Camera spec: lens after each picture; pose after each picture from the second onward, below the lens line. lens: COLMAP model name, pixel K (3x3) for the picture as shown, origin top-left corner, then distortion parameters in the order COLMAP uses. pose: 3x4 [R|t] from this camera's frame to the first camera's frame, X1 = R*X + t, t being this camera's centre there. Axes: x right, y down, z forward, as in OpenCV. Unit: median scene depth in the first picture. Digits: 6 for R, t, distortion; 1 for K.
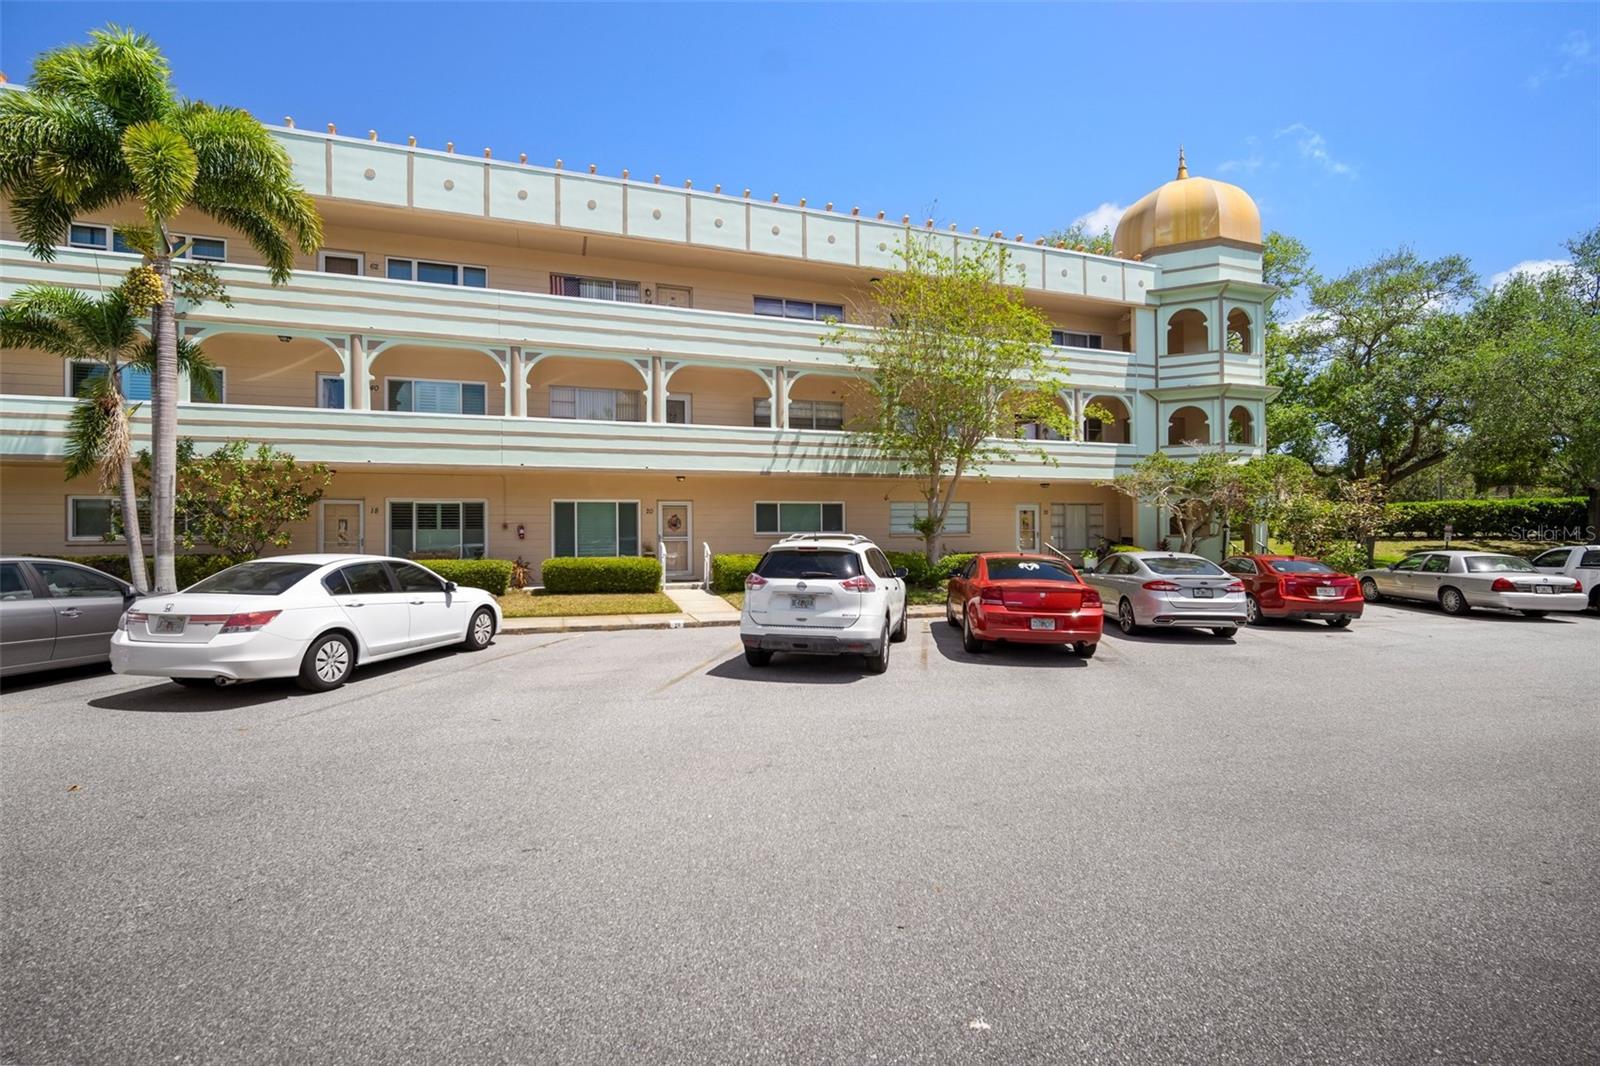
lens RADIAL K [[651.9, 0, 799.8], [0, 651.9, 536.4], [0, 0, 1]] dist [-0.007742, 0.000065]
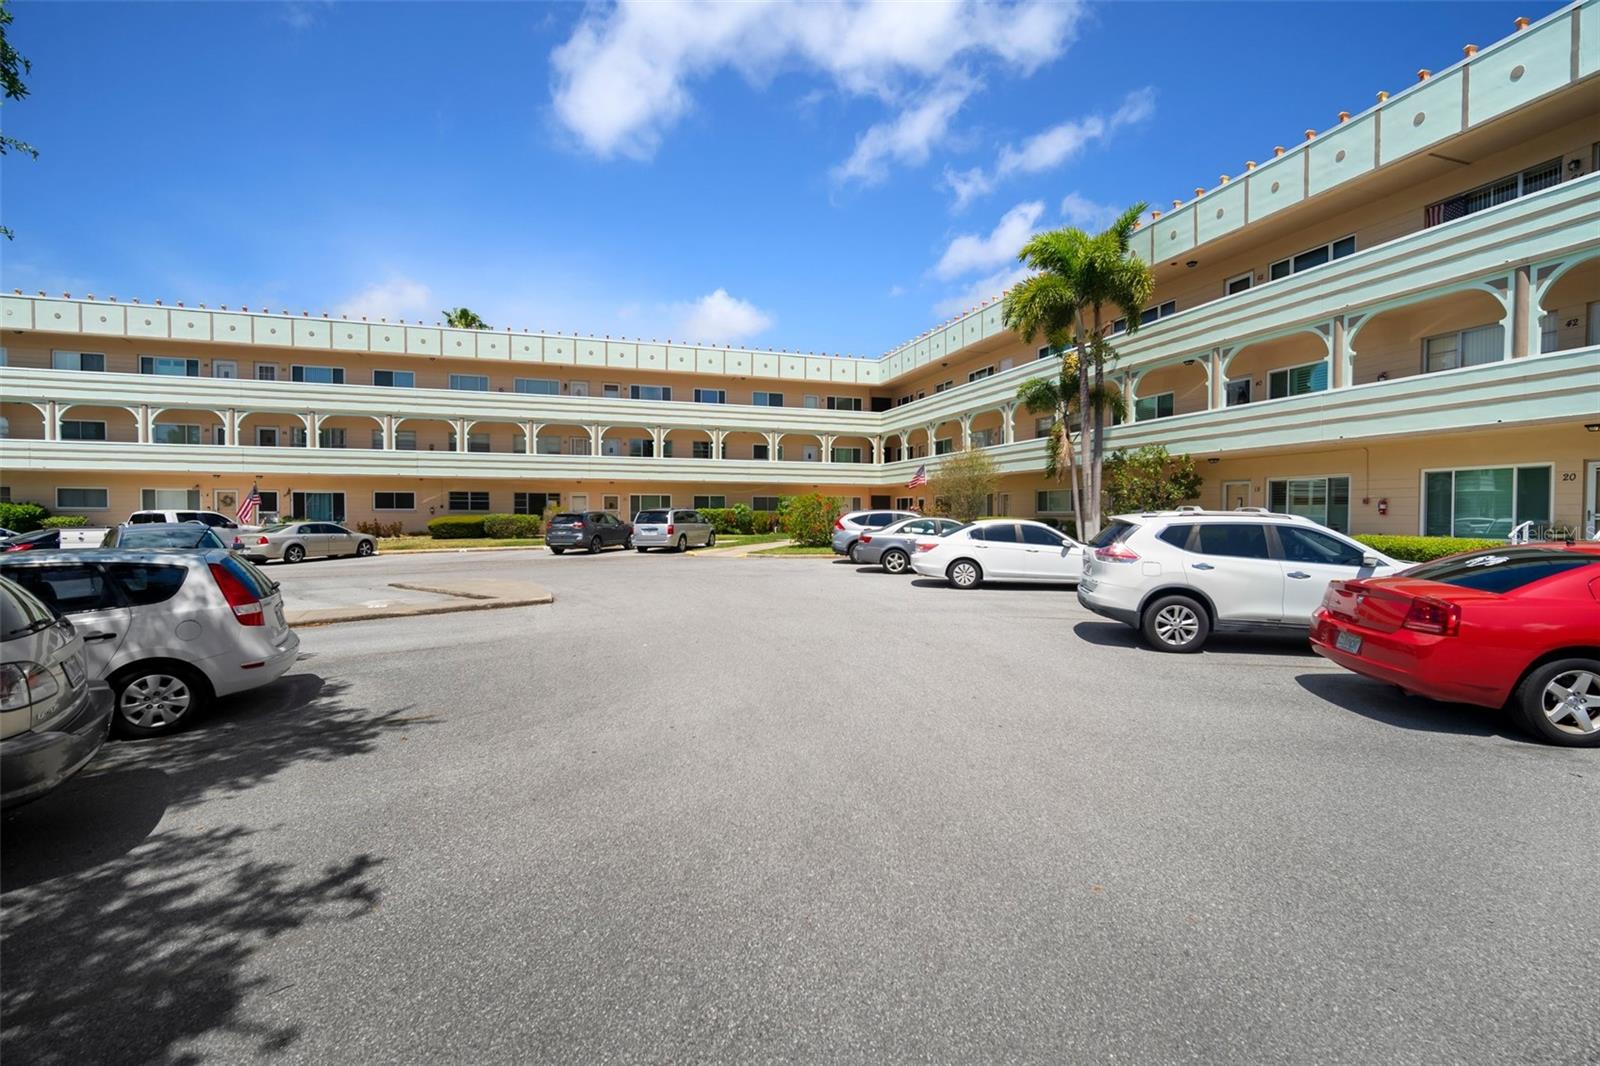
lens RADIAL K [[717.6, 0, 795.6], [0, 717.6, 524.5], [0, 0, 1]] dist [-0.003513, 0.000279]
pose [[-0.027933, 0.024114, -0.999319, 0.630953], [0.001643, 0.999709, 0.024077, -0.008340], [0.999608, -0.000969, -0.027965, 0.213985]]
